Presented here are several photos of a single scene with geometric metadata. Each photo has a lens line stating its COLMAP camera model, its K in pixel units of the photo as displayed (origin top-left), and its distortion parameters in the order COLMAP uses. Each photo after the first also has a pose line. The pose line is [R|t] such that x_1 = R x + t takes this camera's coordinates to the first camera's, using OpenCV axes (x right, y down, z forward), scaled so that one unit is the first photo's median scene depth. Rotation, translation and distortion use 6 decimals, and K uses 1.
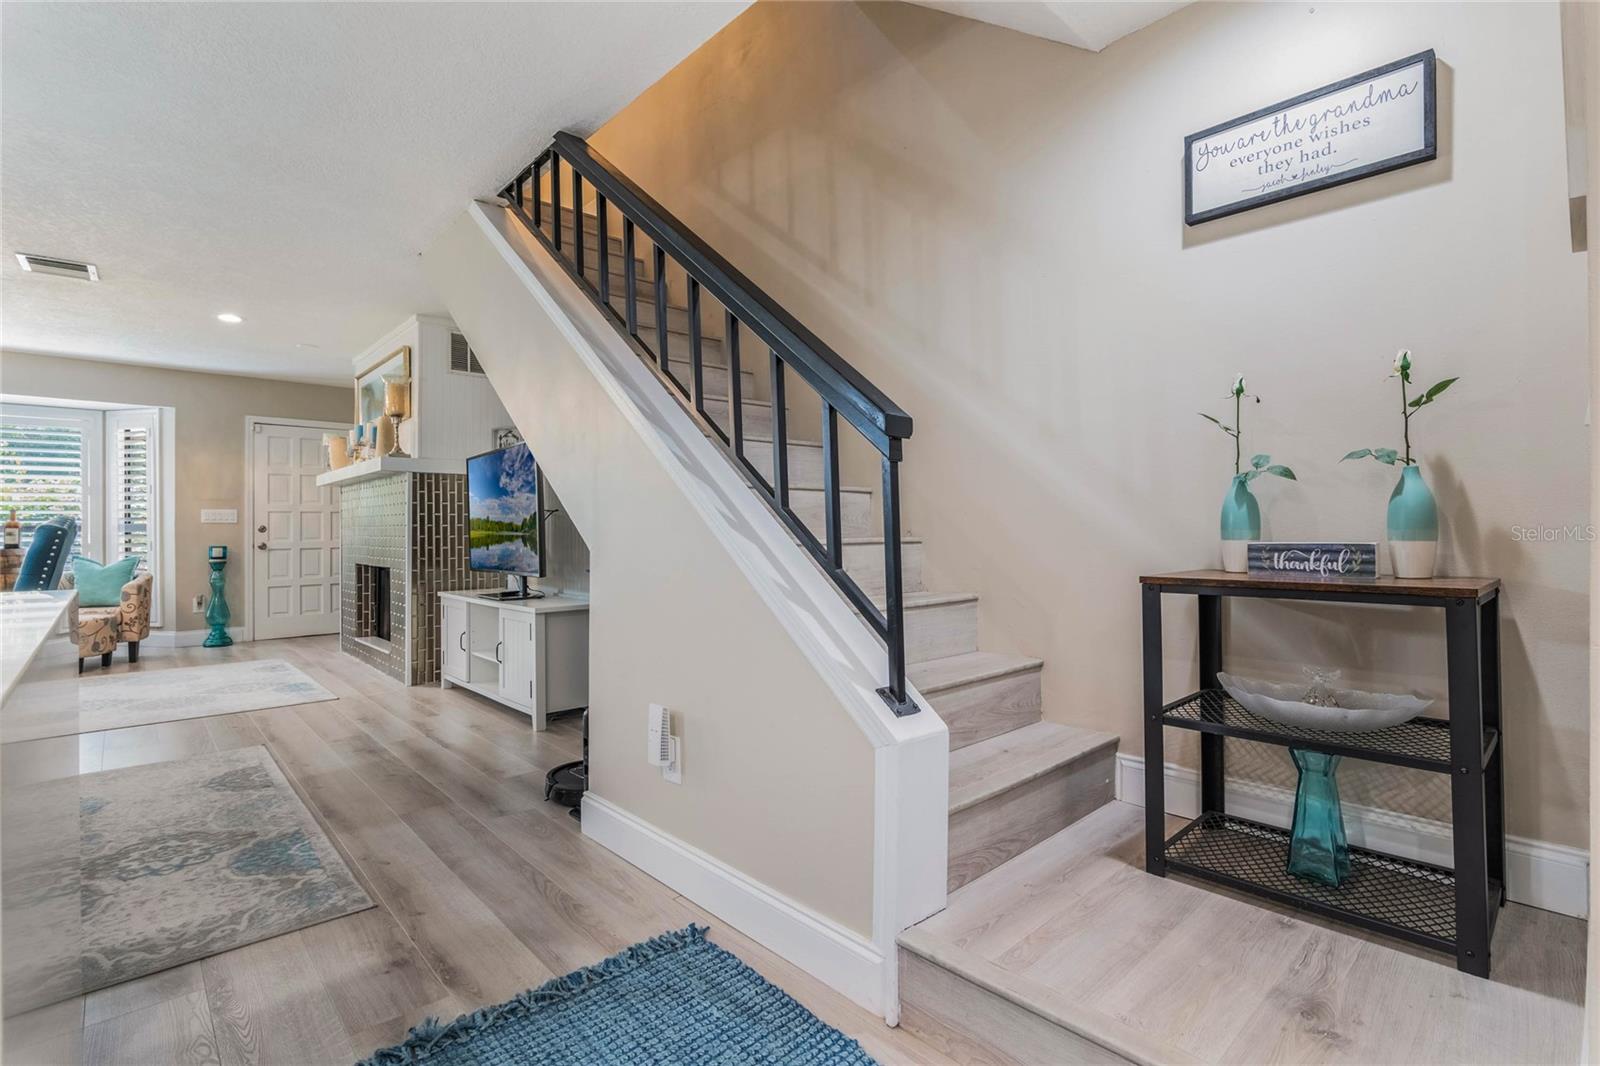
lens RADIAL K [[757.7, 0, 816.3], [0, 757.7, 522.0], [0, 0, 1]] dist [-0.031219, 0.007254]
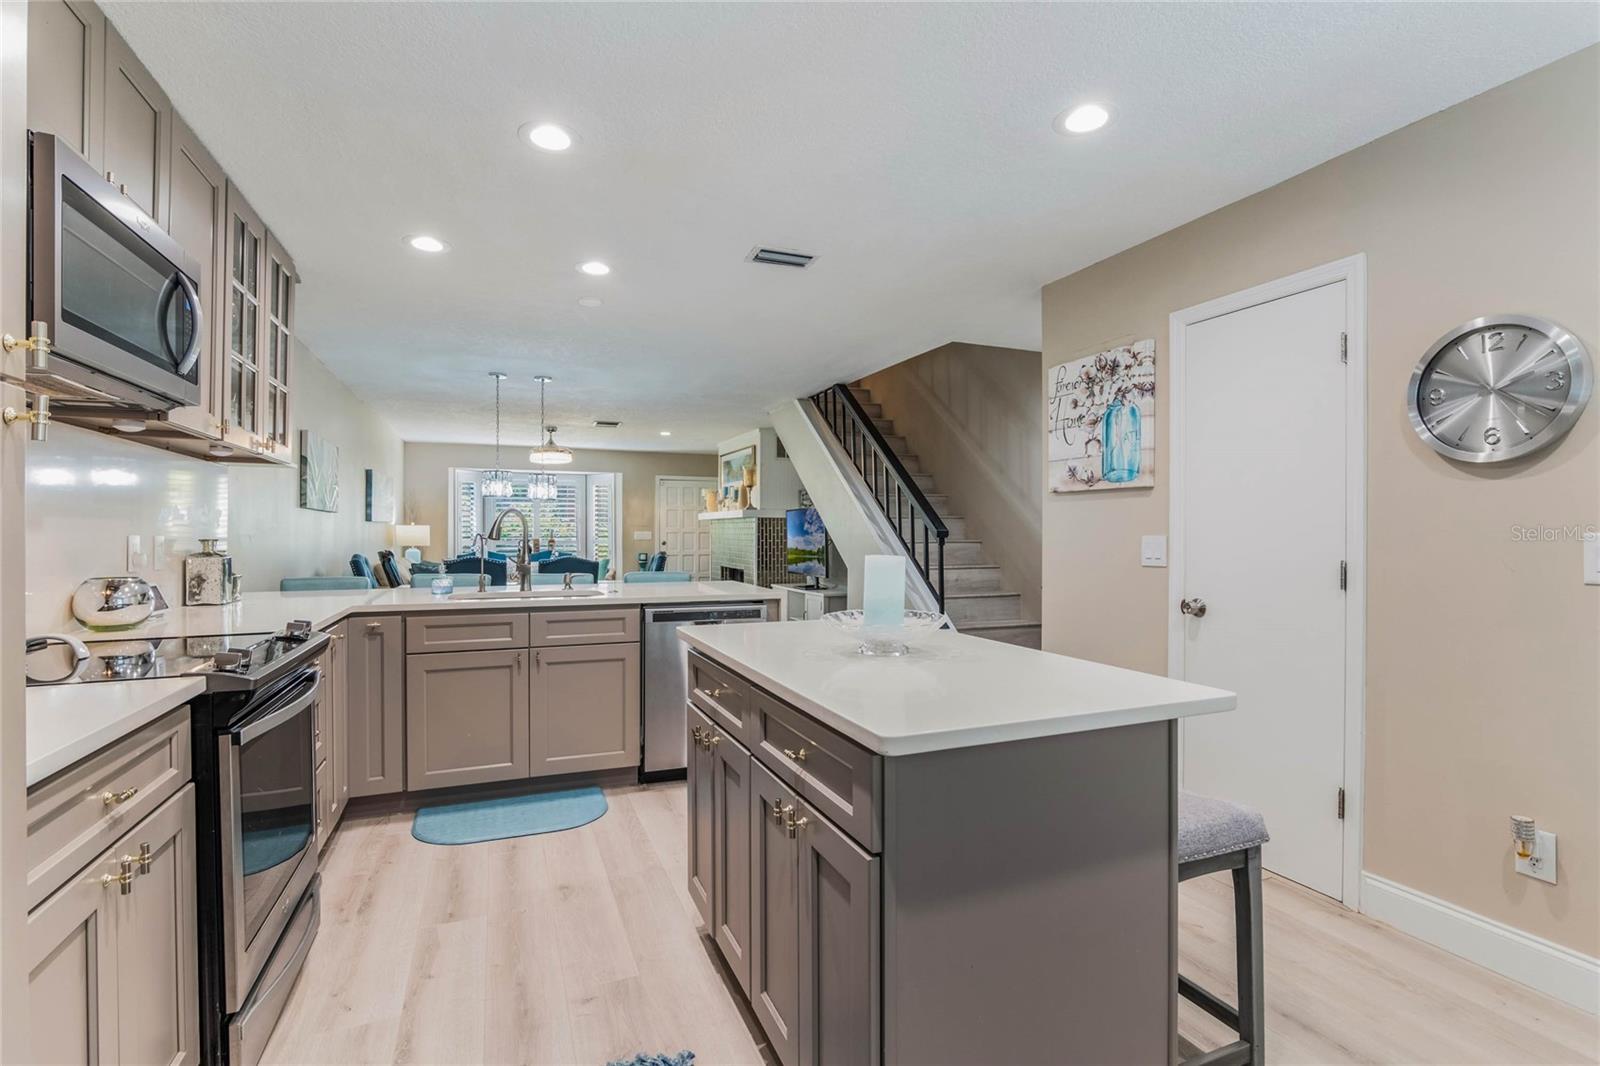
lens RADIAL K [[749.4, 0, 802.4], [0, 749.4, 534.3], [0, 0, 1]] dist [-0.025401, 0.007796]
pose [[0.932593, 0.010867, -0.360767, 0.182780], [-0.005822, 0.999870, 0.015067, -0.045944], [0.360884, -0.011951, 0.932534, -0.547117]]
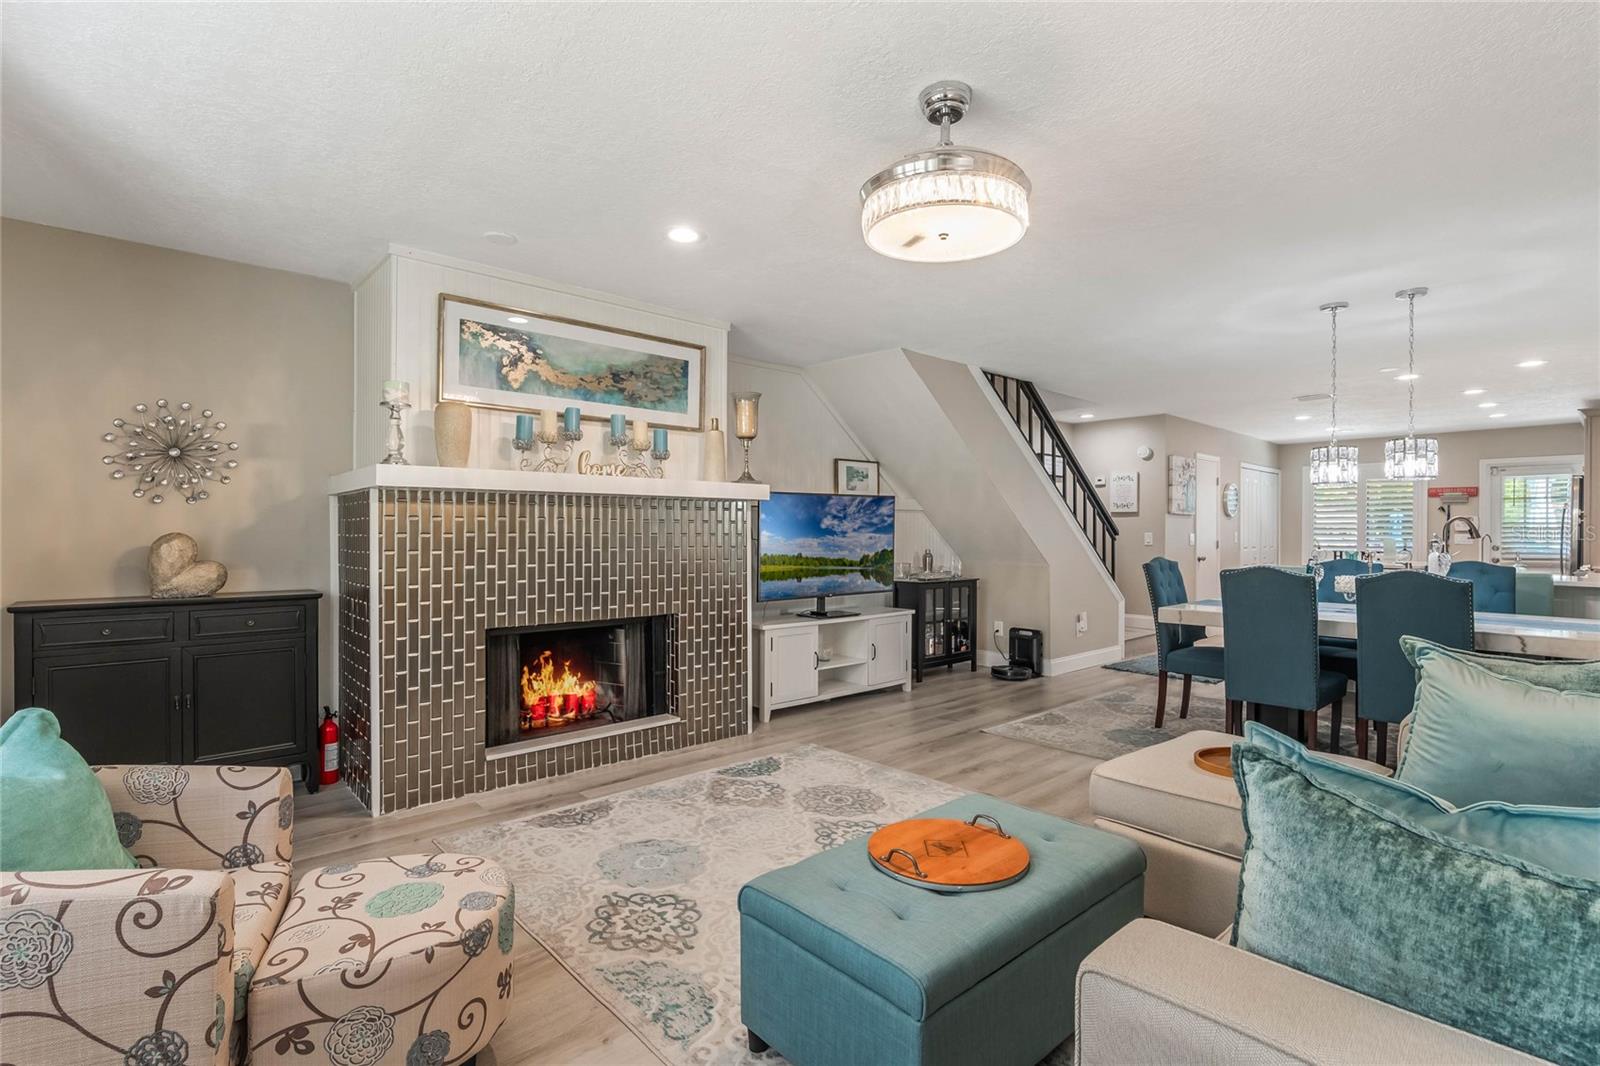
lens RADIAL K [[757.8, 0, 802.2], [0, 757.8, 534.7], [0, 0, 1]] dist [-0.024741, 0.006695]
pose [[0.021902, 0.006668, 0.999738, -1.250629], [-0.012540, 0.999901, -0.006394, -0.018053], [-0.999681, -0.012397, 0.021984, 0.778393]]
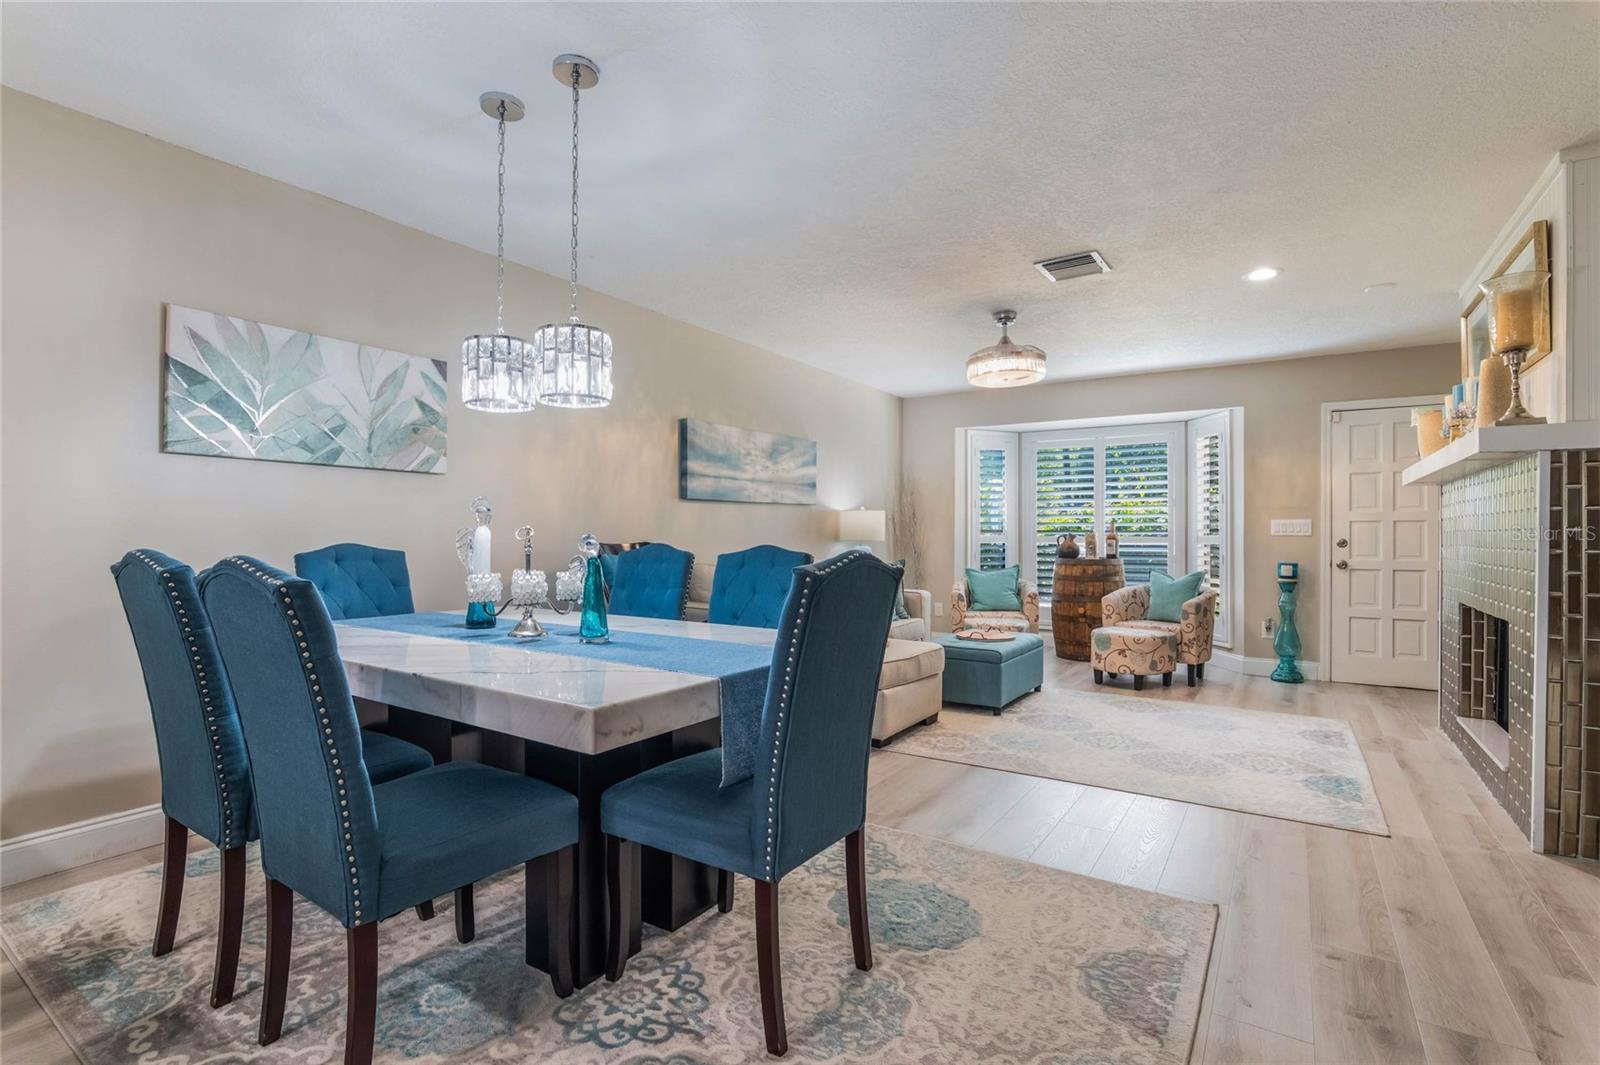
lens RADIAL K [[749.4, 0, 802.4], [0, 749.4, 533.8], [0, 0, 1]] dist [-0.025401, 0.007796]
pose [[0.233666, 0.008531, -0.972279, -0.134012], [0.004361, 0.999942, 0.009822, -0.013214], [0.972307, -0.006535, 0.233616, 0.313968]]
